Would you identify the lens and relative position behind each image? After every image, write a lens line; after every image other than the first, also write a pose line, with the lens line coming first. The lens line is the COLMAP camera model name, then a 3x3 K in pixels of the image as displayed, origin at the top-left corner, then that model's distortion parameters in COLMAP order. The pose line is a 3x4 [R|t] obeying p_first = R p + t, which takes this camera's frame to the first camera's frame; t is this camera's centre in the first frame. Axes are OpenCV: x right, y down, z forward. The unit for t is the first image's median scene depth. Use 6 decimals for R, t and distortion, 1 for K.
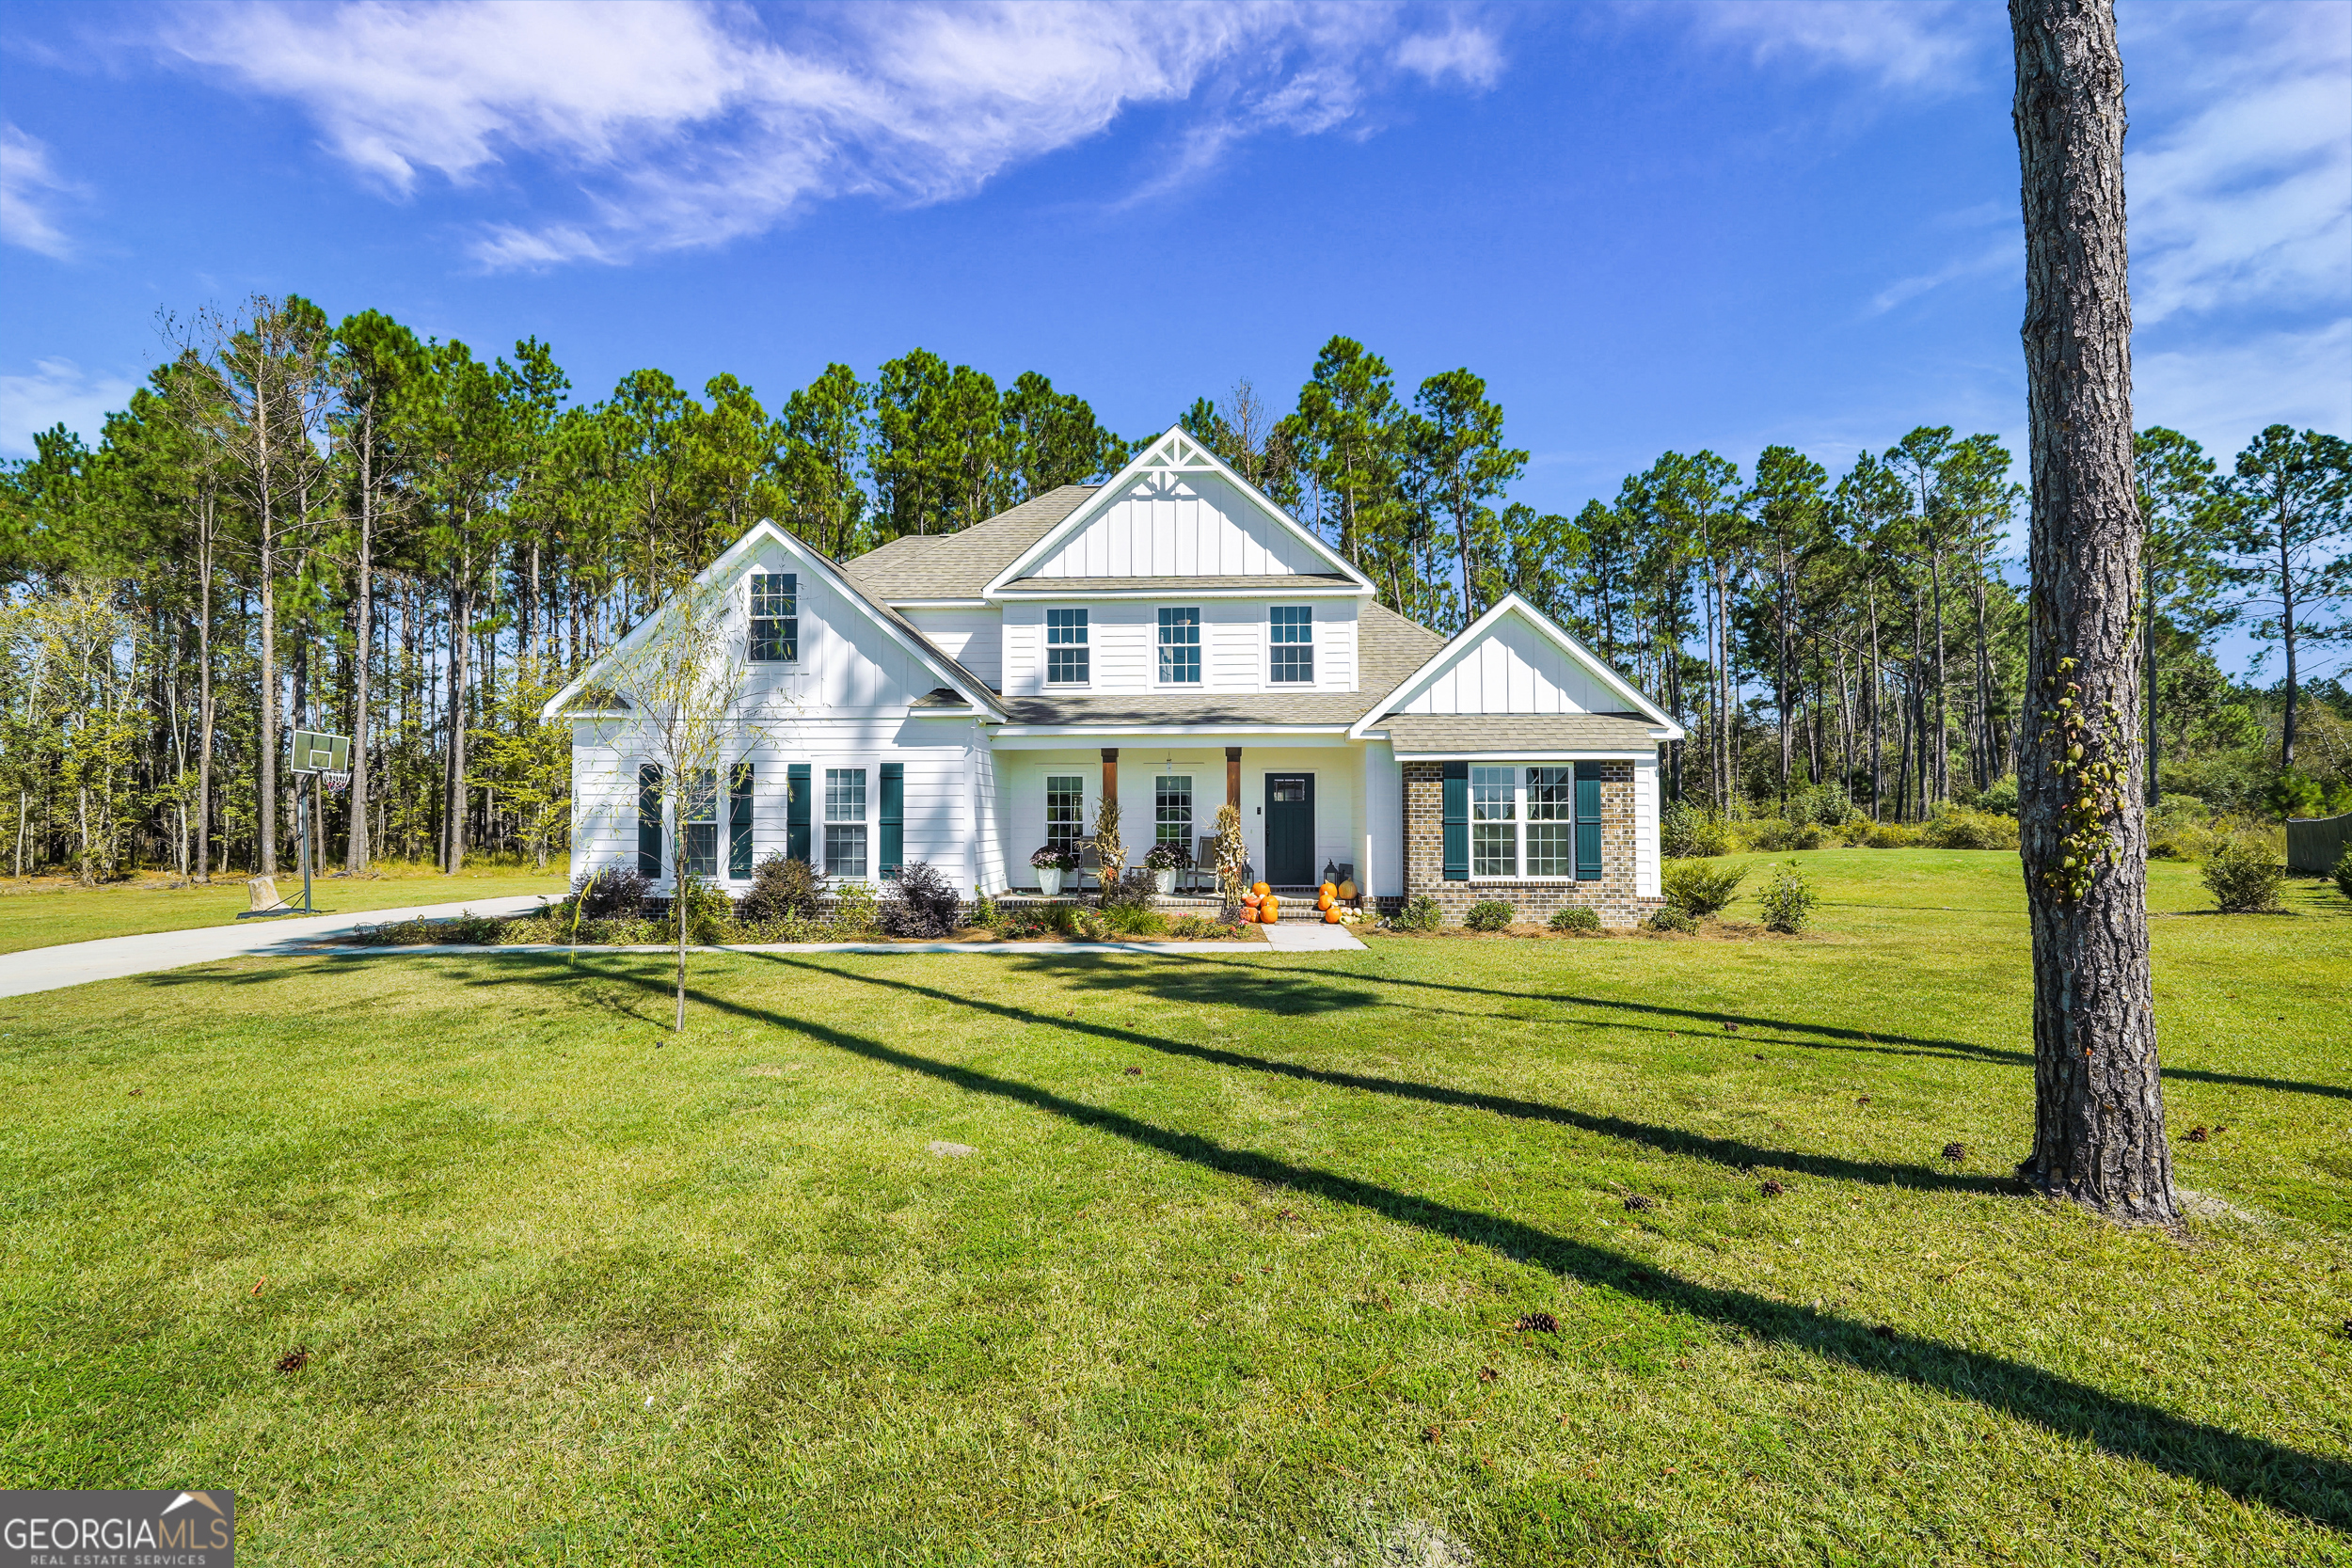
lens RADIAL K [[1053.6, 0, 1176.0], [0, 1053.6, 784.0], [0, 0, 1]] dist [-0.019042, 0.011177]
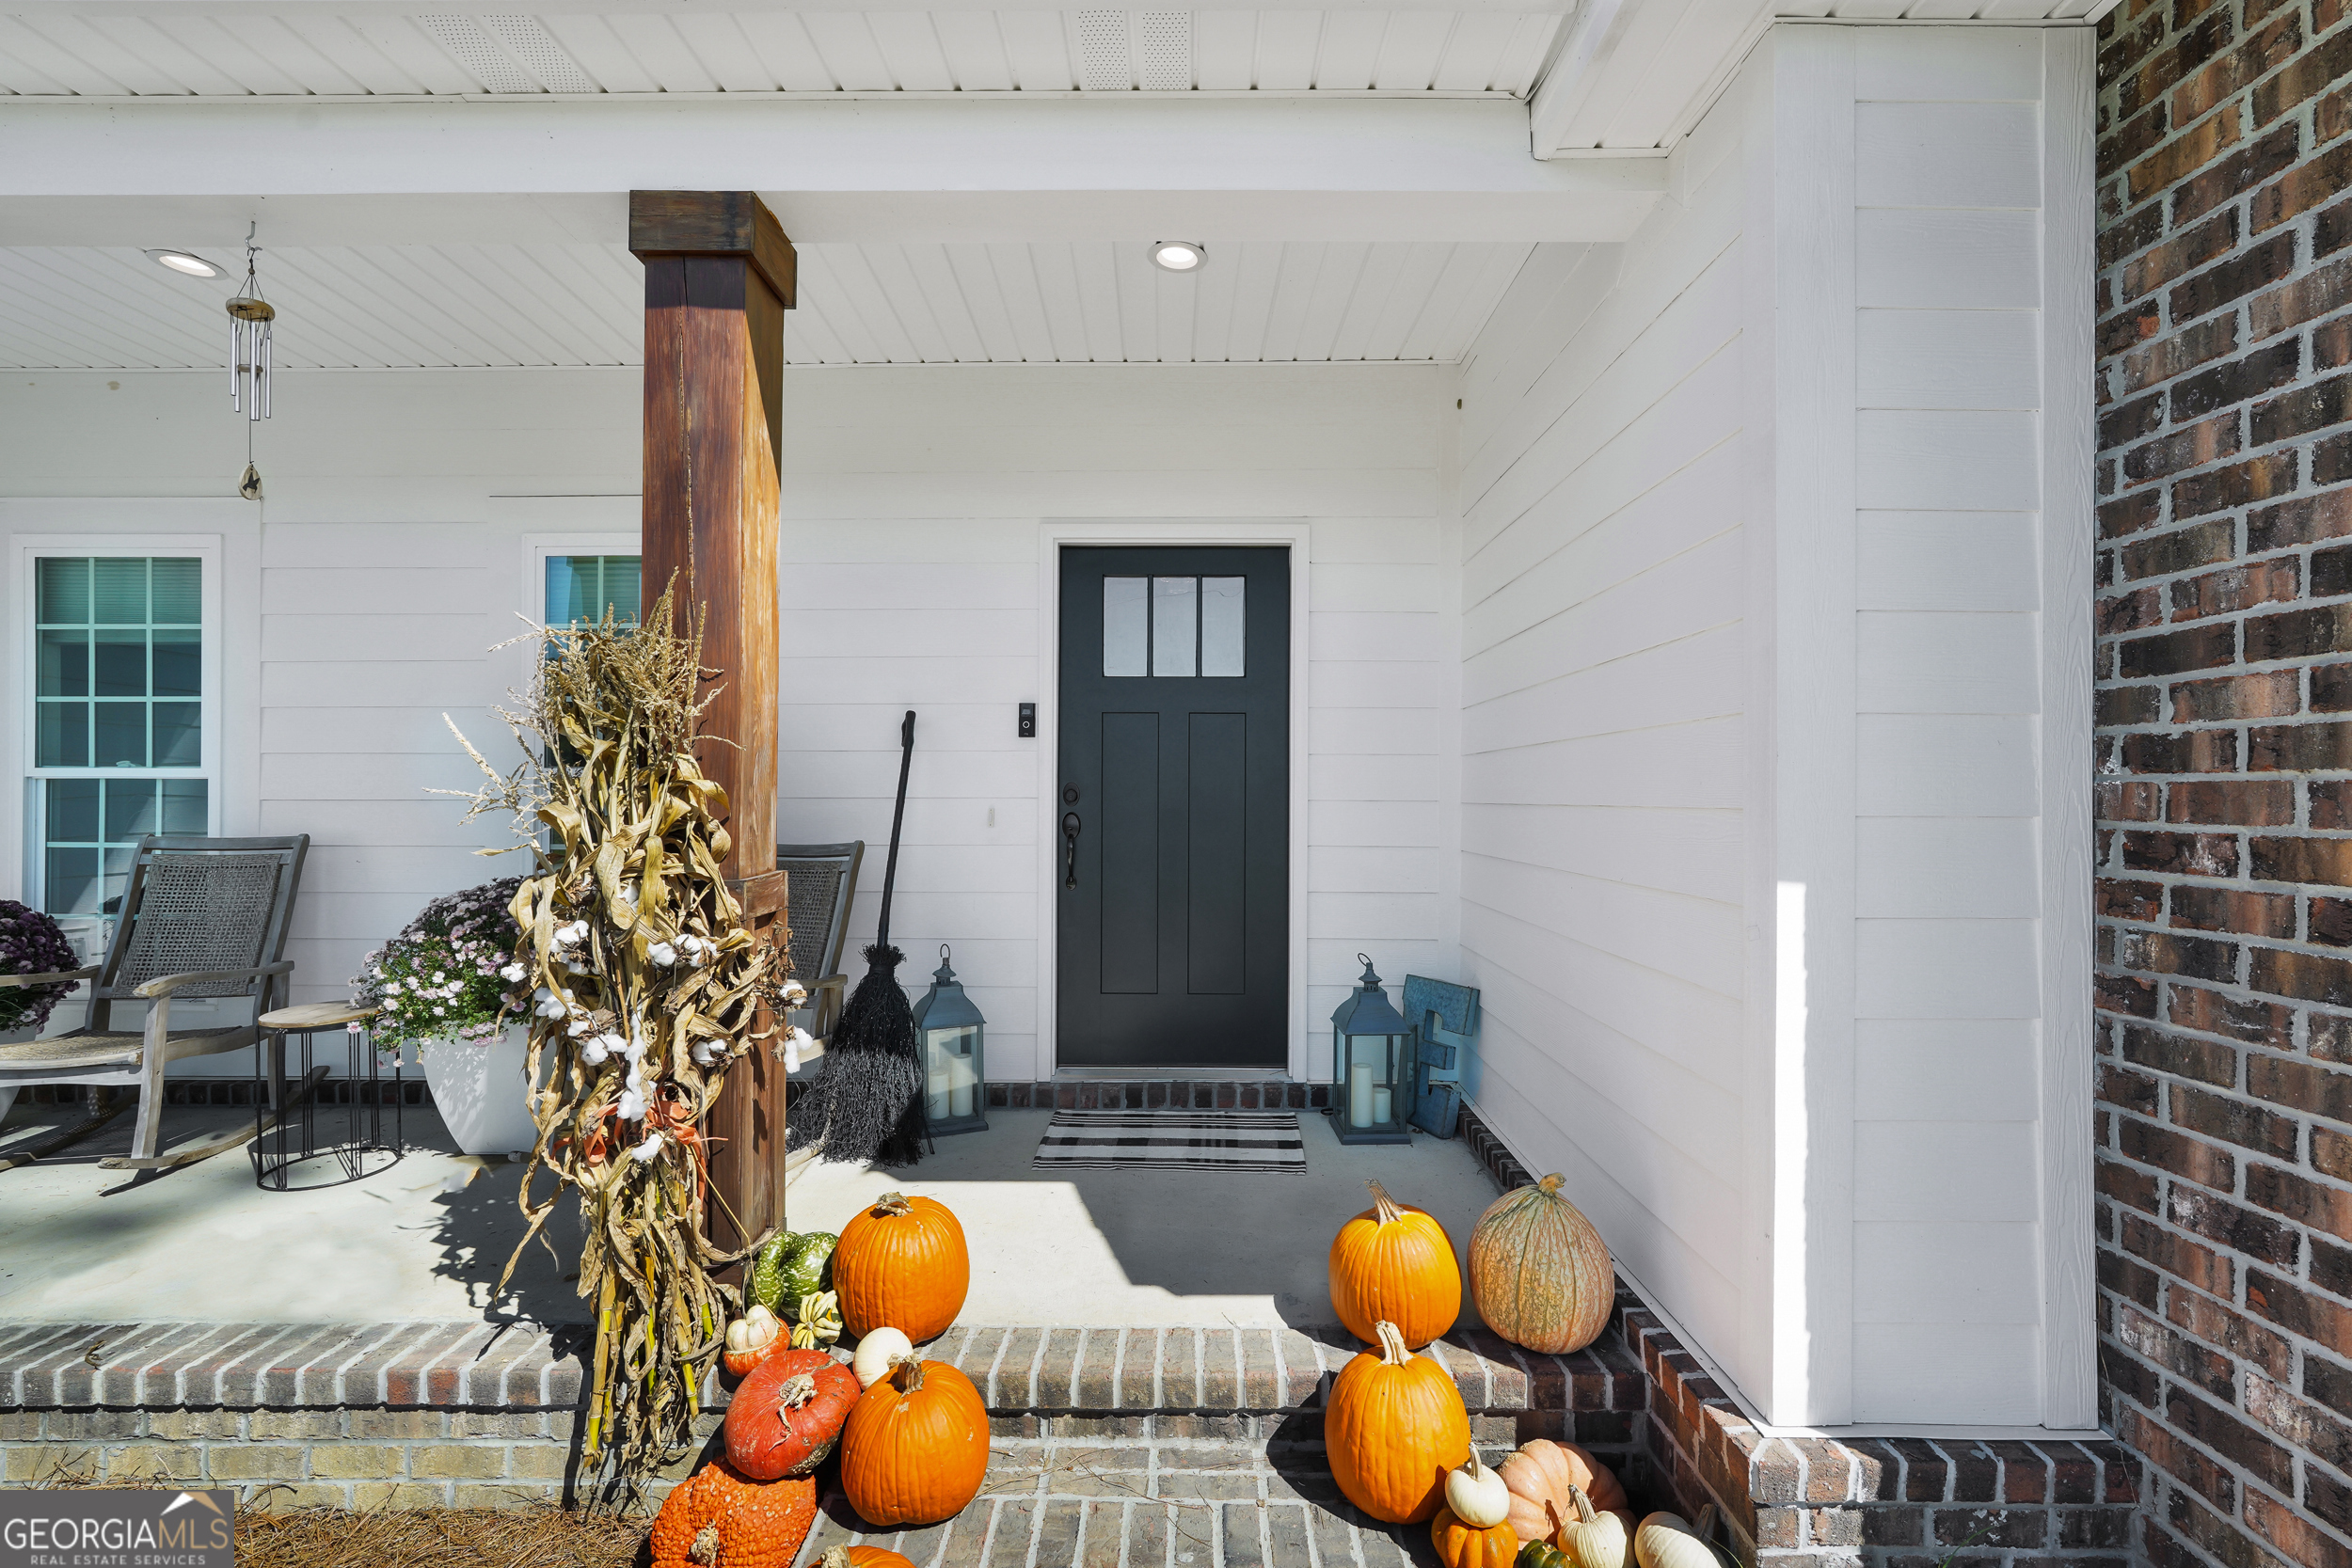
lens RADIAL K [[1053.6, 0, 1176.0], [0, 1053.6, 784.0], [0, 0, 1]] dist [-0.019042, 0.011177]
pose [[0.999467, 0.003752, 0.032435, 0.101233], [-0.004636, 0.999618, 0.027231, 0.032099], [-0.032320, -0.027367, 0.999103, 0.784819]]
